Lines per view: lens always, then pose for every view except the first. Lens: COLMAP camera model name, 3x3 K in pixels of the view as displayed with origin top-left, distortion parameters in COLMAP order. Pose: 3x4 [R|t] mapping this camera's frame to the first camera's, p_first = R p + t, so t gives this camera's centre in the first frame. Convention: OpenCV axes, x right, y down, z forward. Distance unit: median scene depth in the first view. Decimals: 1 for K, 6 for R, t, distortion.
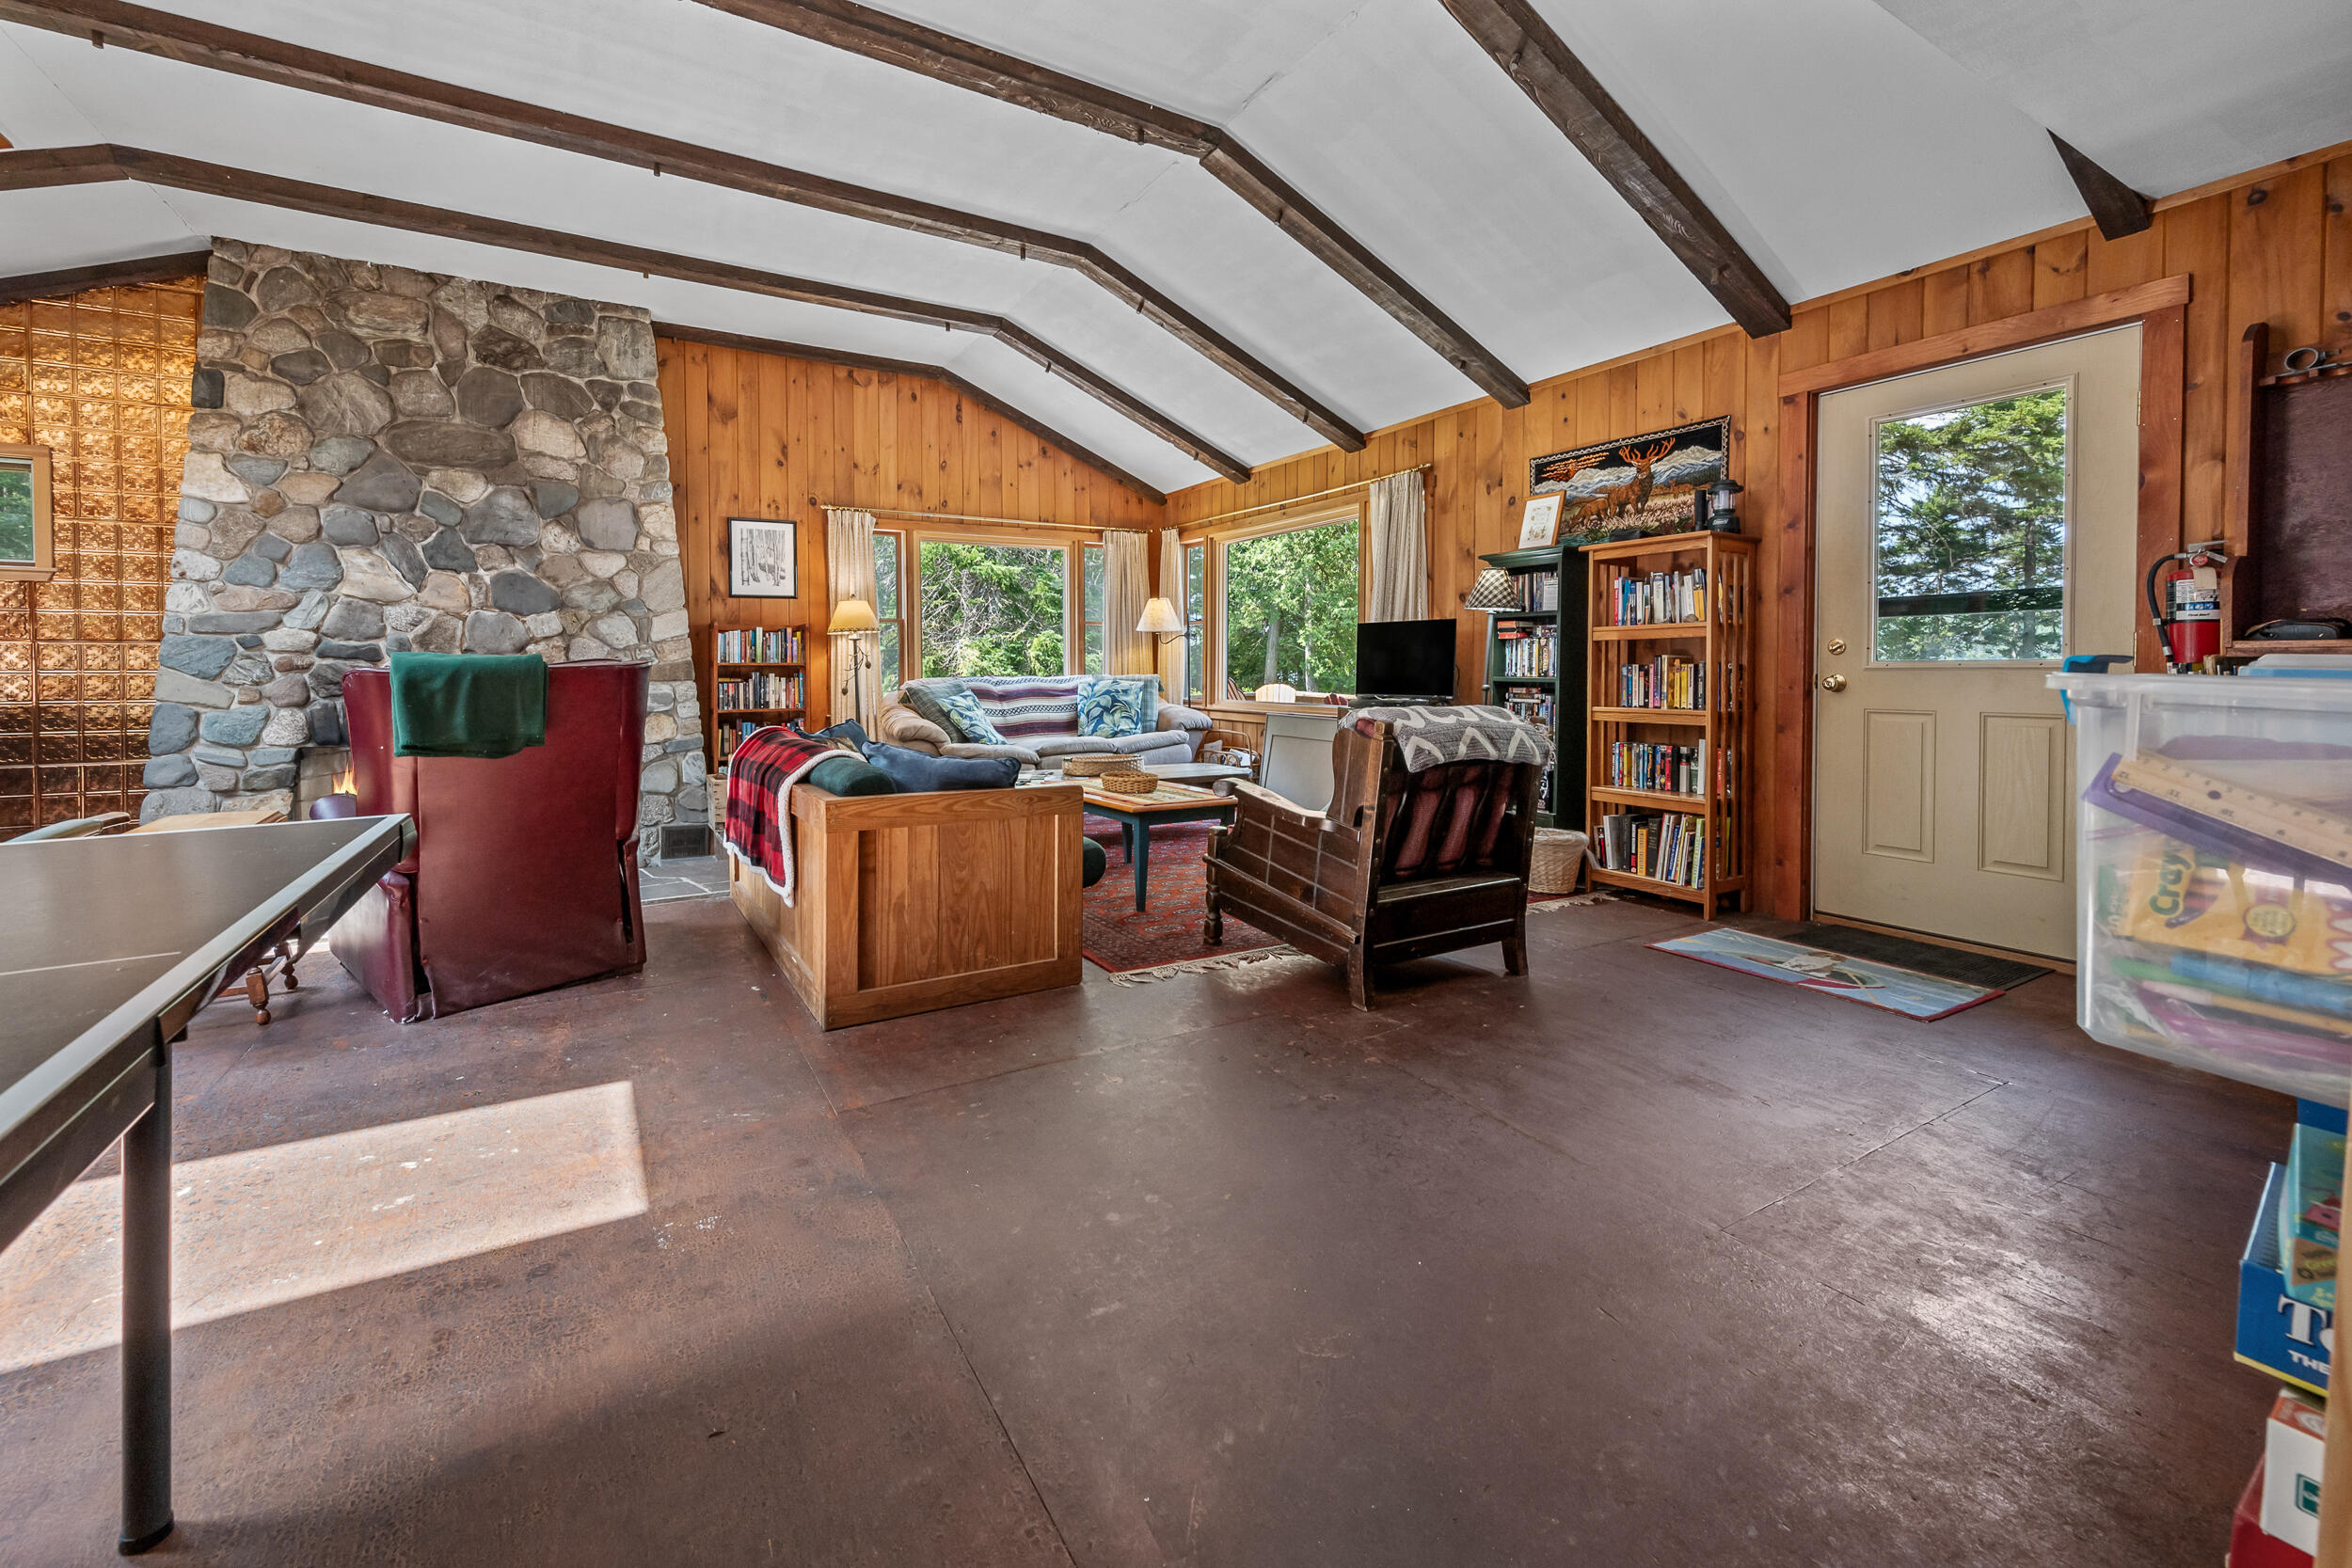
lens RADIAL K [[963.8, 0, 1179.1], [0, 963.8, 684.5], [0, 0, 1]] dist [-0.000938, -0.000269]
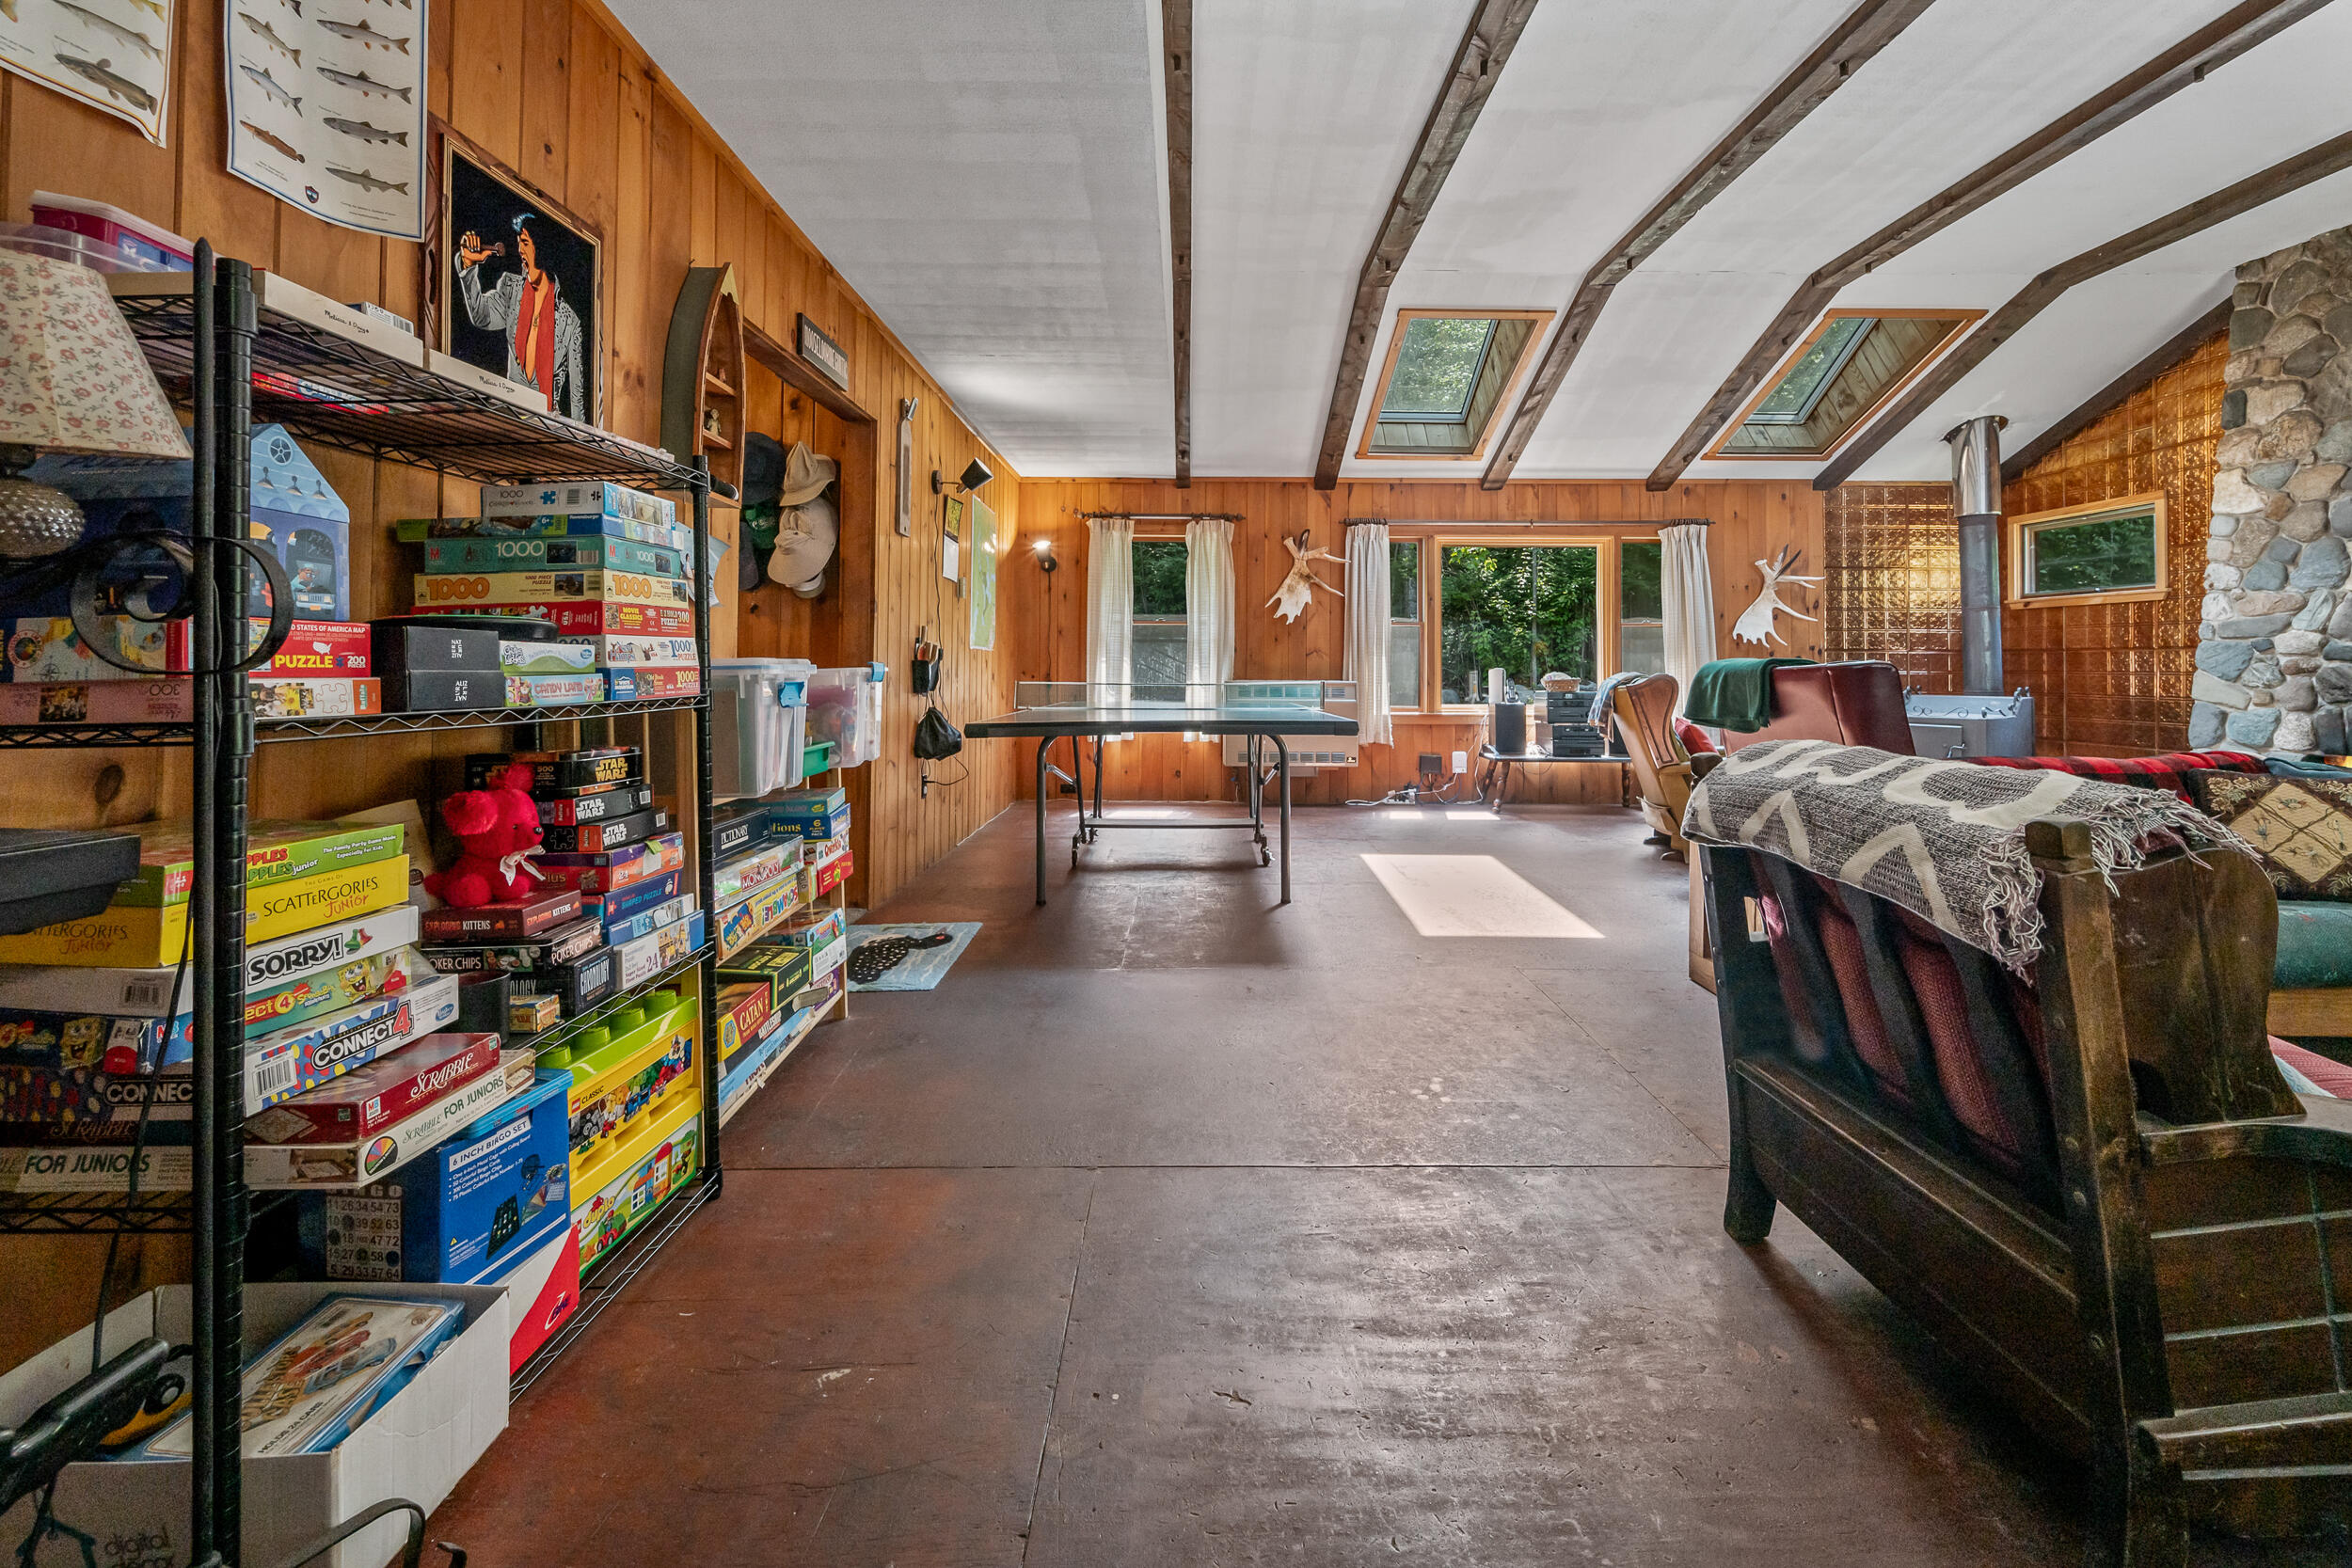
lens RADIAL K [[952.6, 0, 1193.6], [0, 952.6, 646.9], [0, 0, 1]] dist [-0.000979, -0.000181]
pose [[-0.512274, -0.018947, -0.858613, 0.468649], [-0.019758, 0.999752, -0.010273, -0.009784], [0.858595, 0.011702, -0.512521, 0.530624]]
